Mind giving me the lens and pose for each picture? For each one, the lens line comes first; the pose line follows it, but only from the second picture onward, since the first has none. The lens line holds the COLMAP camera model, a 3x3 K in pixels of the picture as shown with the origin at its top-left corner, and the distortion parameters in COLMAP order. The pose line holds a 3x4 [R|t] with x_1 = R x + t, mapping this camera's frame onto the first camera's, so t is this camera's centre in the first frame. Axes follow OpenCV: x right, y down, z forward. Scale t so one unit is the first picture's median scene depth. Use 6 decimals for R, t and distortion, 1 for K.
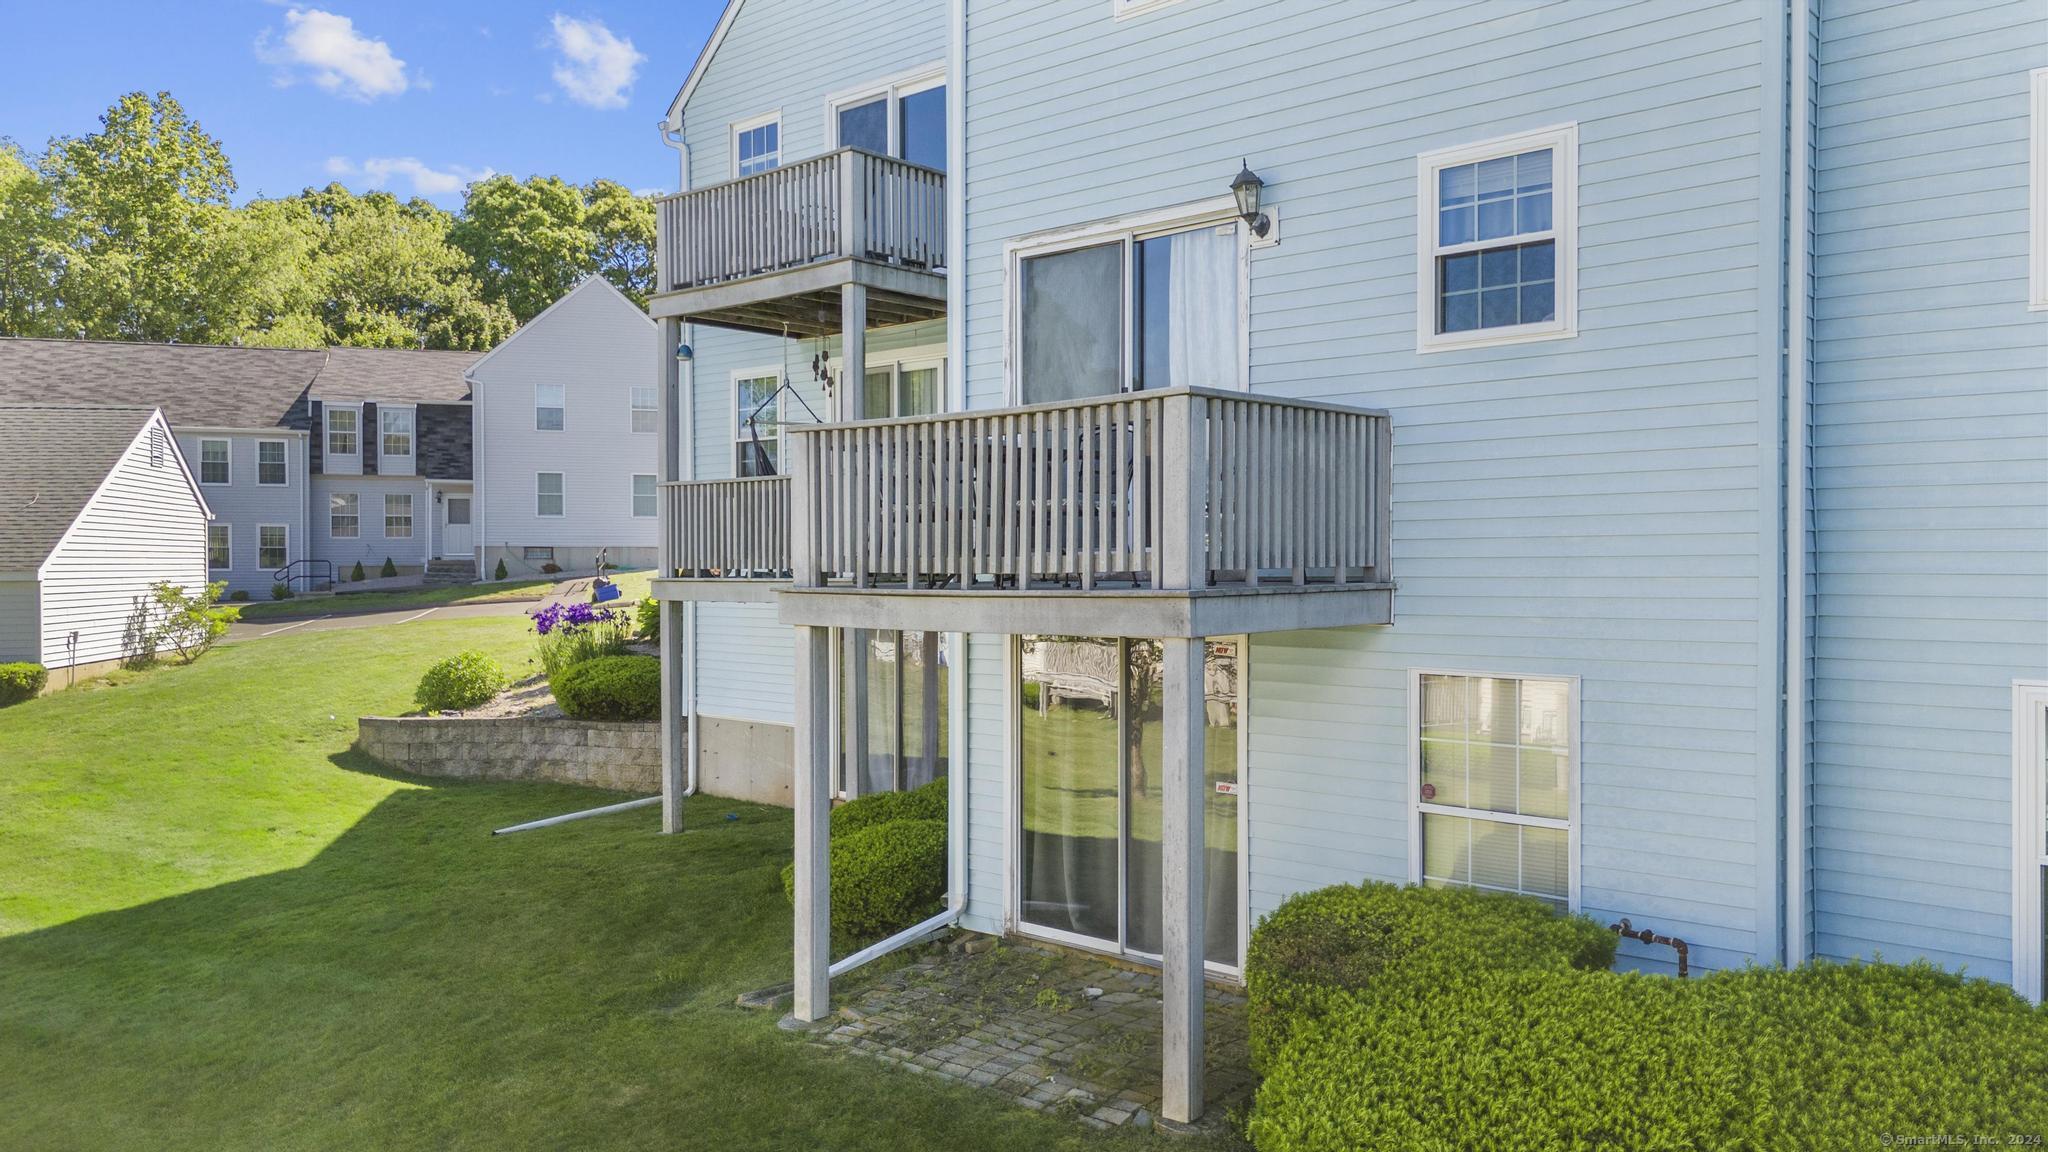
lens RADIAL K [[1501.4, 0, 1054.3], [0, 1501.4, 562.7], [0, 0, 1]] dist [0.116392, -0.110623]
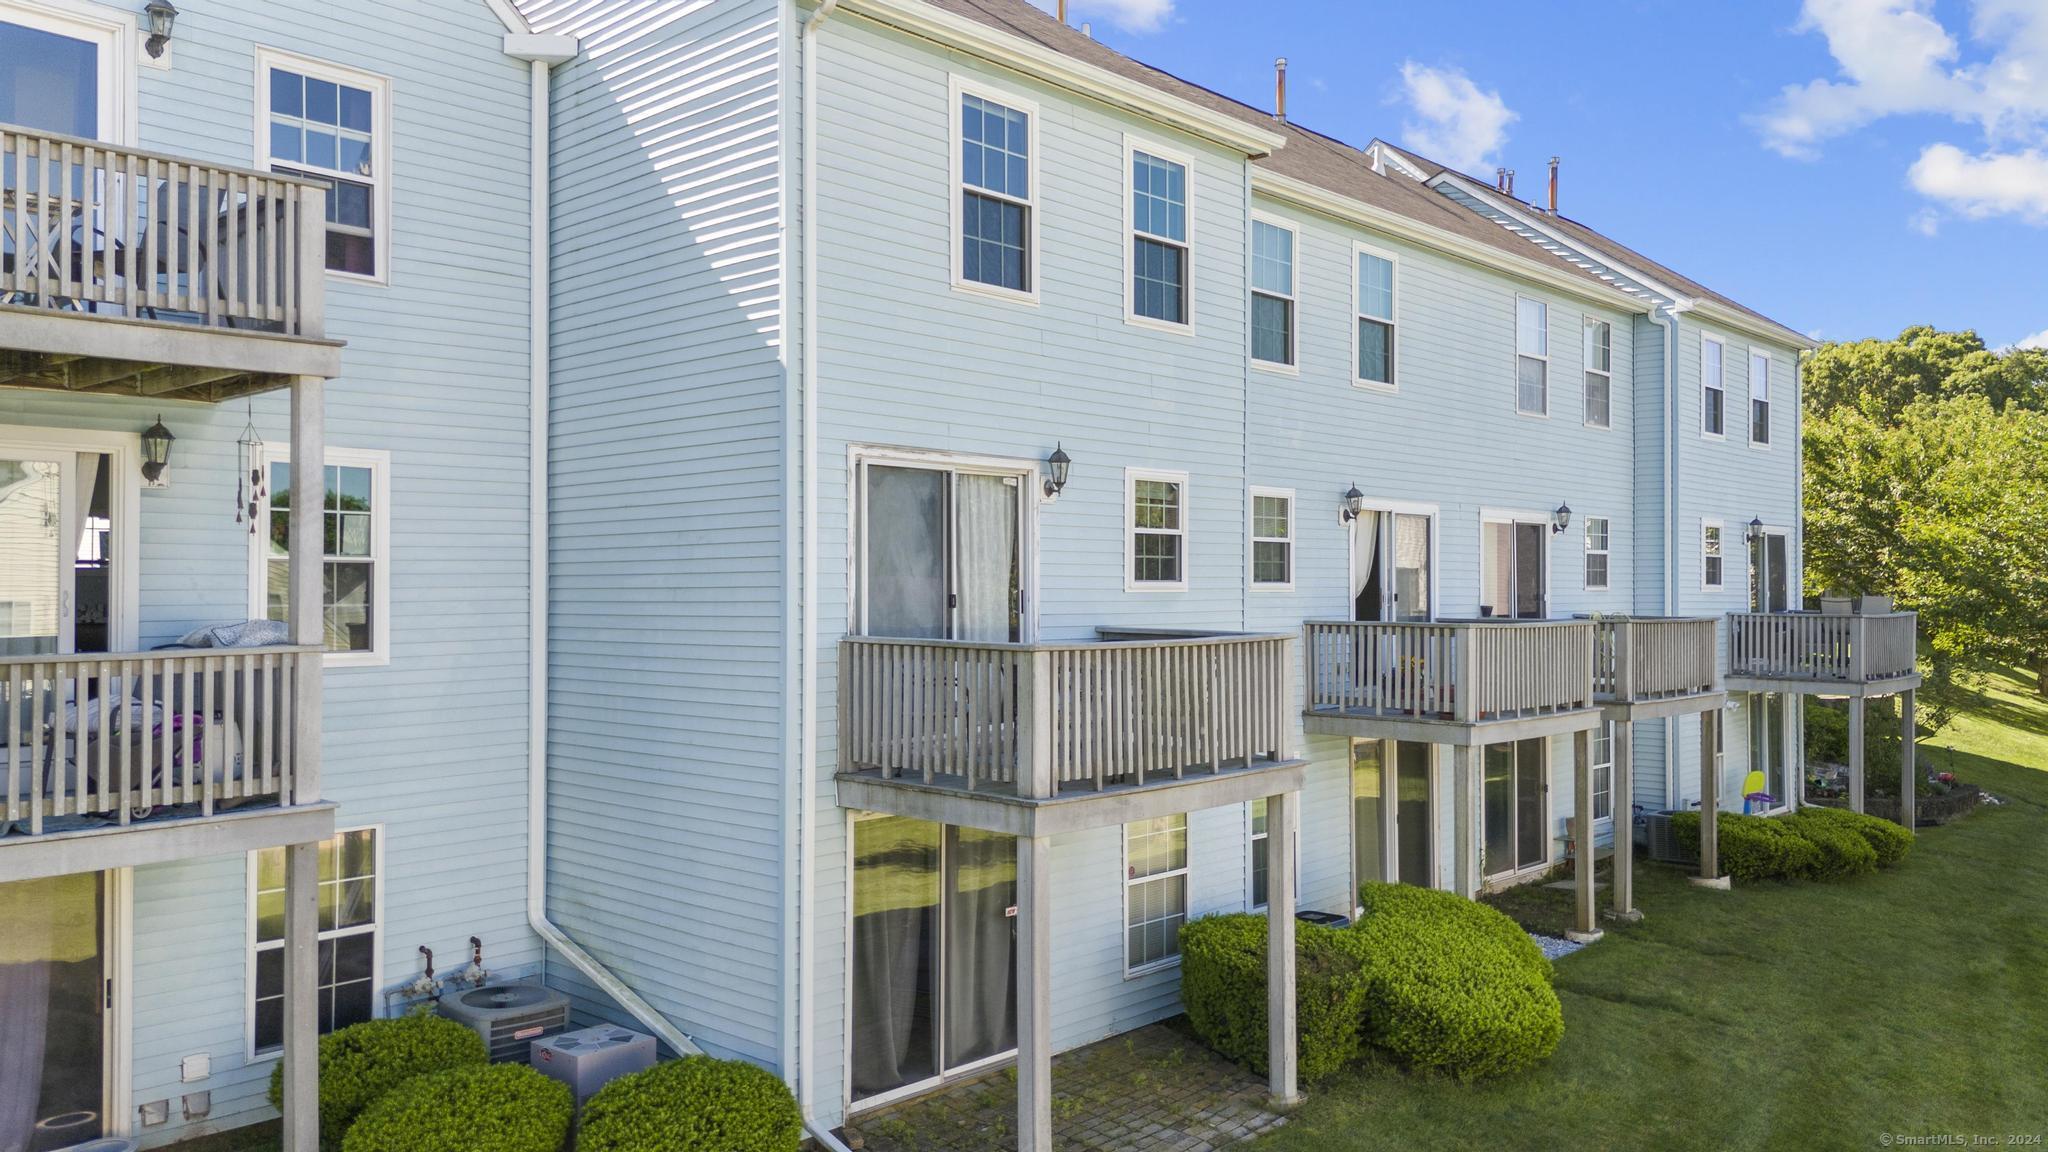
lens RADIAL K [[1501.4, 0, 1054.3], [0, 1501.4, 562.7], [0, 0, 1]] dist [0.116392, -0.110623]
pose [[0.014971, 0.019054, 0.999706, -1.303094], [0.005068, 0.999804, -0.019131, -0.137536], [-0.999875, 0.005353, 0.014871, 1.040147]]
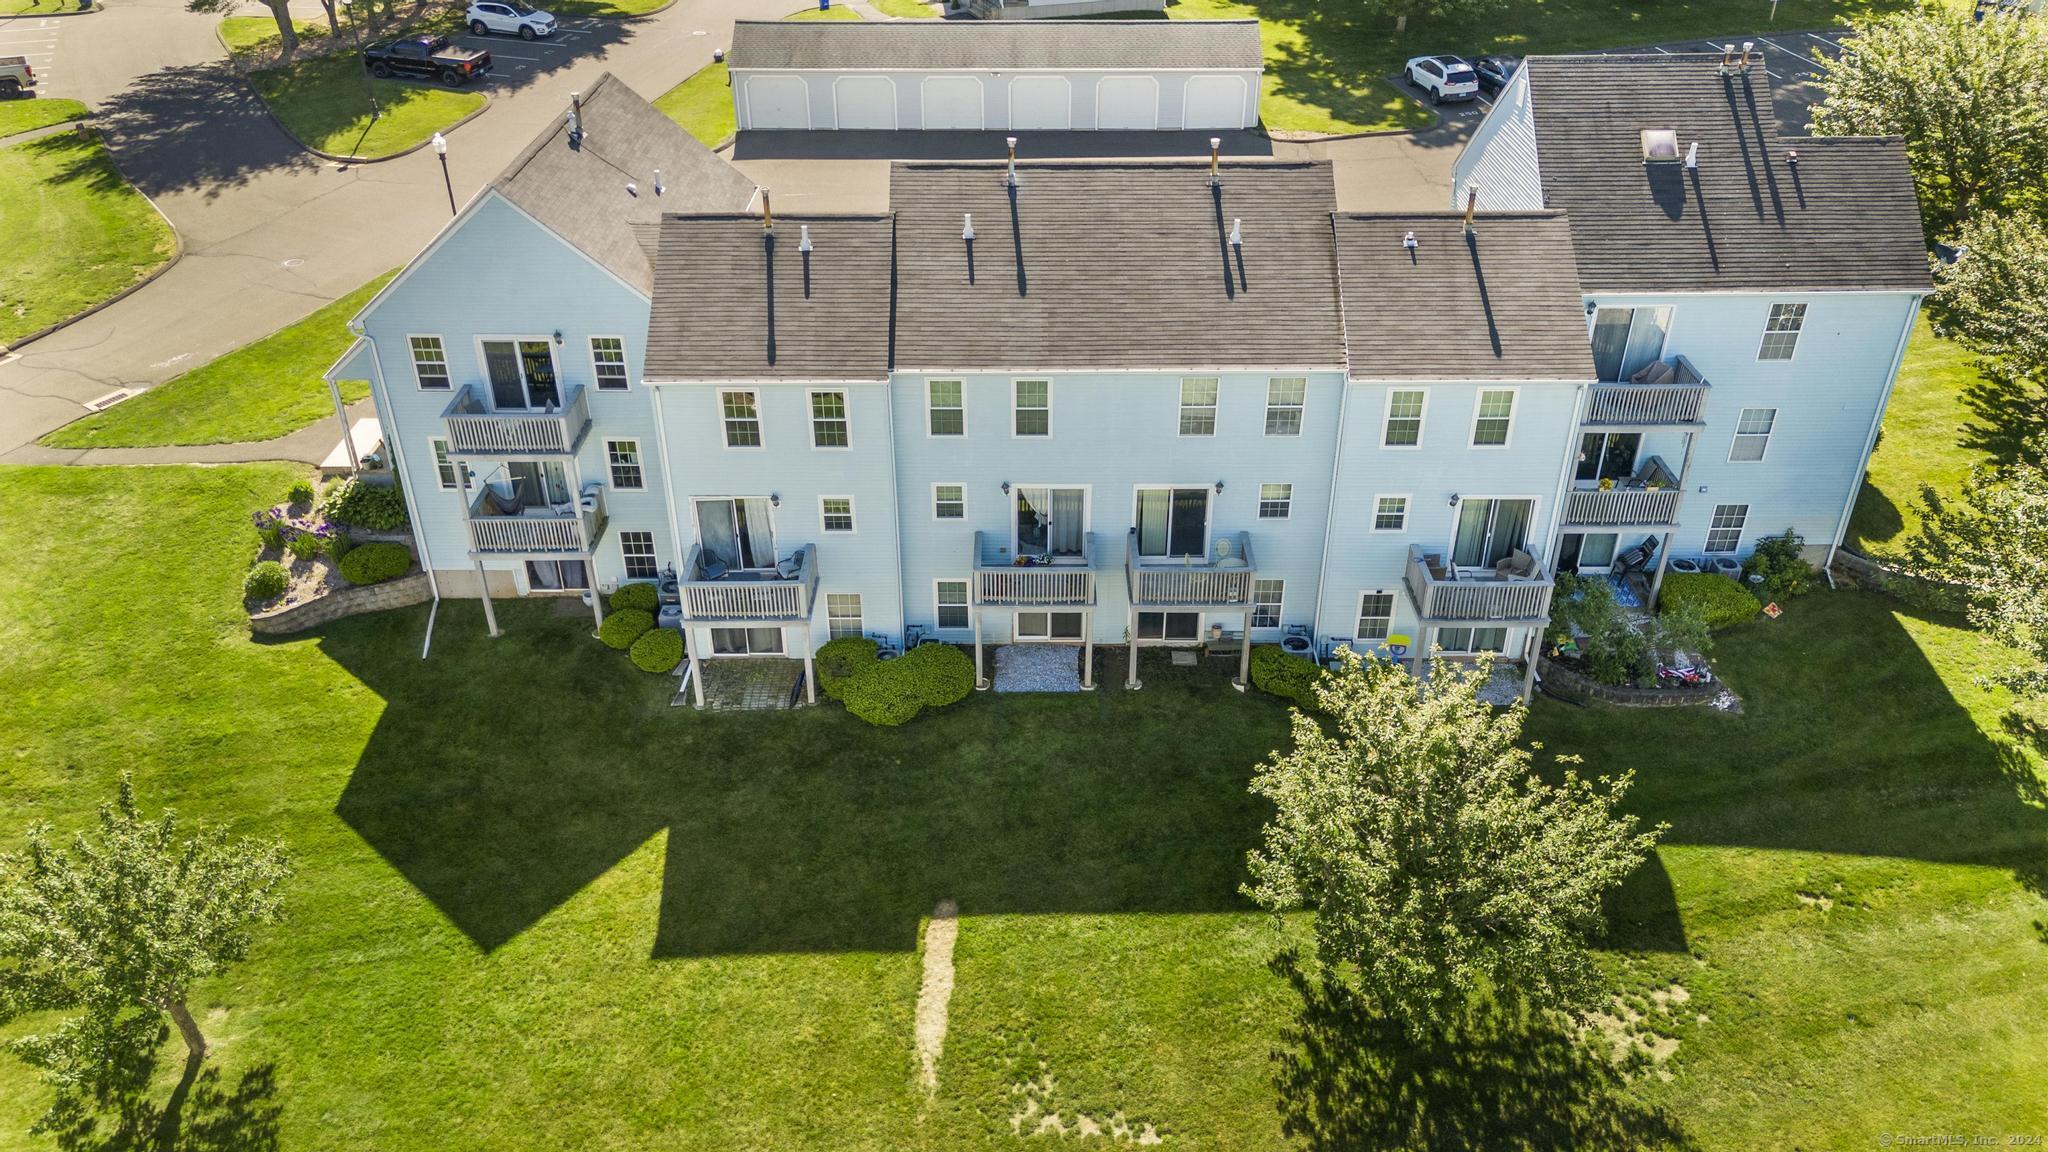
lens RADIAL K [[1501.4, 0, 1054.3], [0, 1501.4, 562.7], [0, 0, 1]] dist [0.116392, -0.110623]
pose [[0.731044, -0.335397, 0.594208, -1.916588], [-0.027033, 0.855932, 0.516382, -2.364375], [-0.681794, -0.393561, 0.616657, -2.241779]]
